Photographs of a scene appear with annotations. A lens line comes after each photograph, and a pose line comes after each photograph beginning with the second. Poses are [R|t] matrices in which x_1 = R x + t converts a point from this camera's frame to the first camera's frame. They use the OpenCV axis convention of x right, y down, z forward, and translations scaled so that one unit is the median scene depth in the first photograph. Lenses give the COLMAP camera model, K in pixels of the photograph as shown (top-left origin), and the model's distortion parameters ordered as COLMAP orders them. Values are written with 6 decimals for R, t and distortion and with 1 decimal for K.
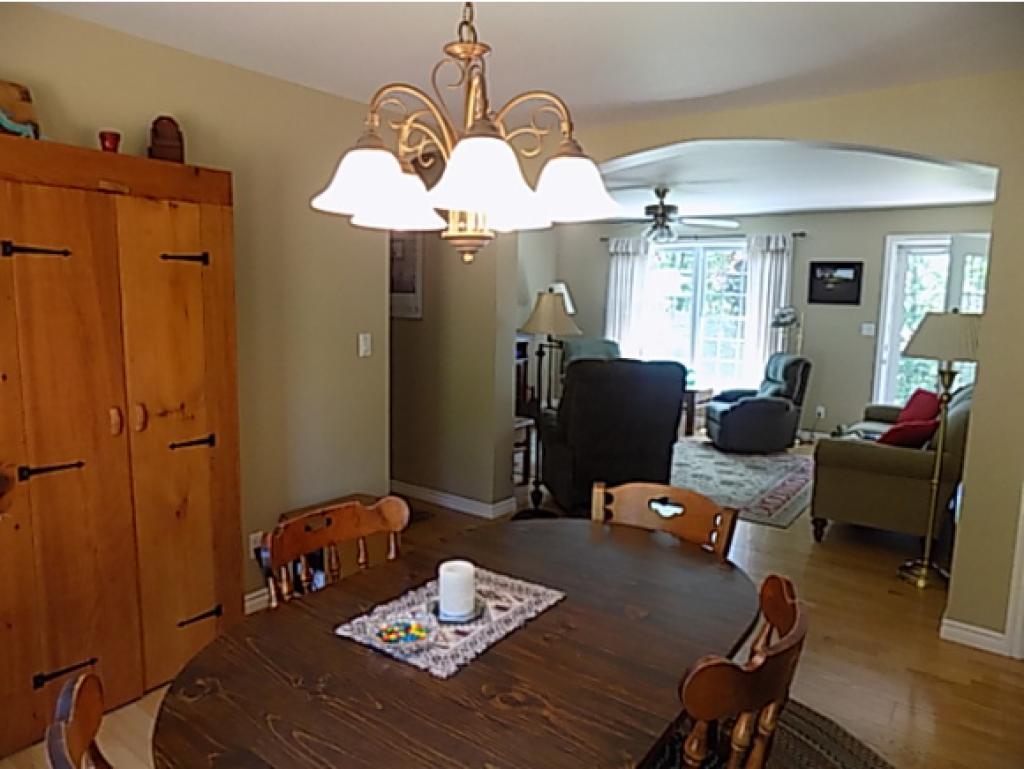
lens RADIAL K [[710.5, 0, 508.1], [0, 710.5, 382.5], [0, 0, 1]] dist [-0.024430, 0.009588]
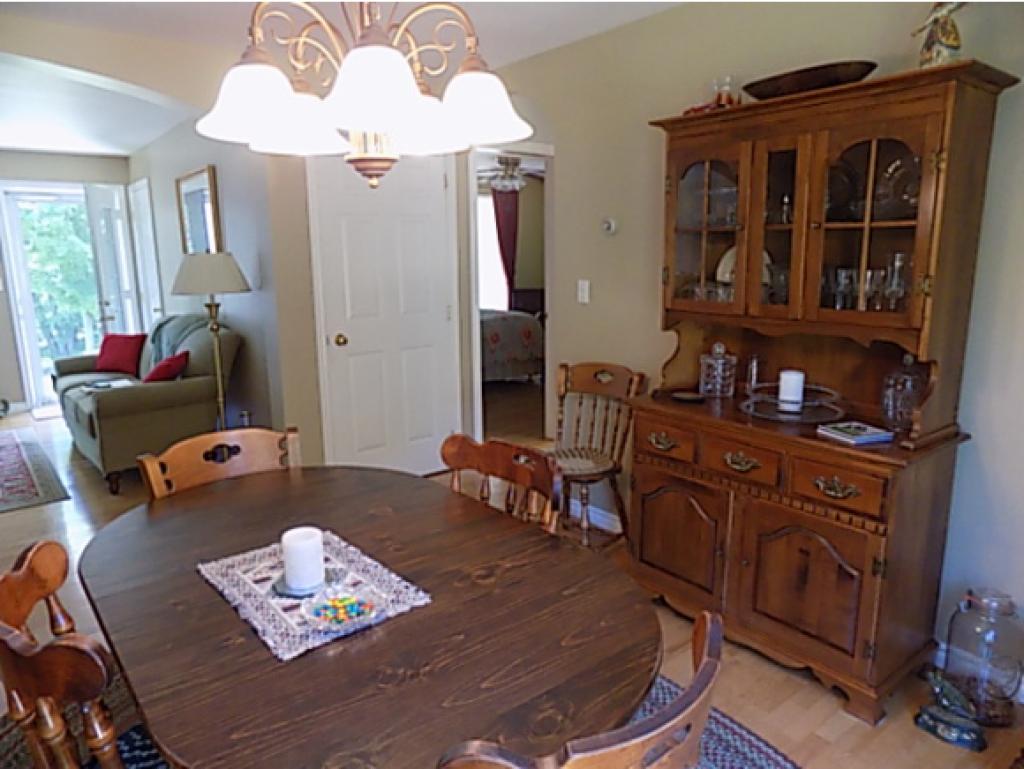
lens RADIAL K [[710.5, 0, 507.0], [0, 710.5, 392.4], [0, 0, 1]] dist [-0.024430, 0.009588]
pose [[0.232597, -0.213053, 0.948951, -0.842129], [0.141895, 0.972705, 0.183606, -0.041534], [-0.962167, 0.091945, 0.256479, 0.524505]]
